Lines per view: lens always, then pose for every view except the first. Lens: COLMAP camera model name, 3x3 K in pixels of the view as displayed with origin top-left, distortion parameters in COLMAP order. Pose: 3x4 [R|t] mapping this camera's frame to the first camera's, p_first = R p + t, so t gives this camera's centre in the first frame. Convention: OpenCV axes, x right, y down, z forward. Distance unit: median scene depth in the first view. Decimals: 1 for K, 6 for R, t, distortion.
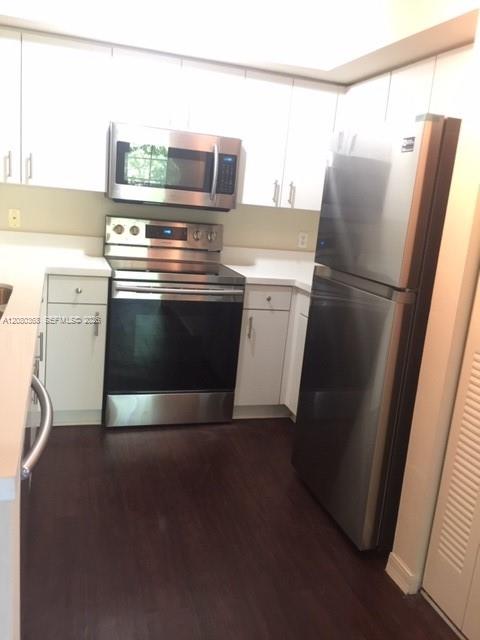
lens RADIAL K [[546.6, 0, 244.1], [0, 546.6, 320.6], [0, 0, 1]] dist [0.077471, -0.109525]
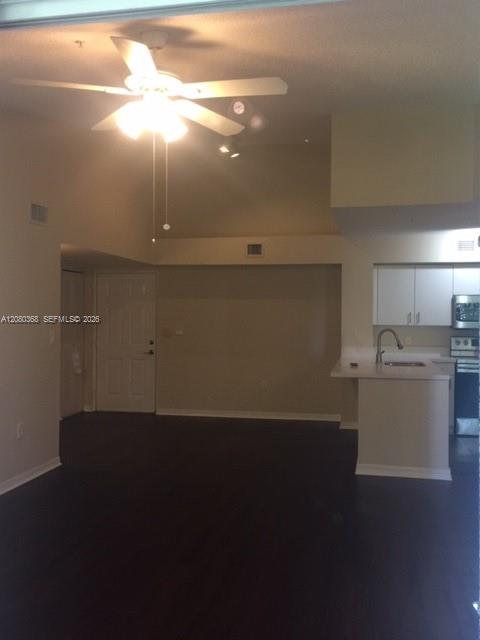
lens RADIAL K [[642.0, 0, 240.0], [0, 642.0, 320.0], [0, 0, 1]] dist [0.046205, -0.000643]
pose [[0.865804, -0.080769, -0.493822, 0.277480], [-0.036351, 0.974127, -0.223059, 0.334413], [0.499061, 0.211076, 0.840467, -1.517591]]
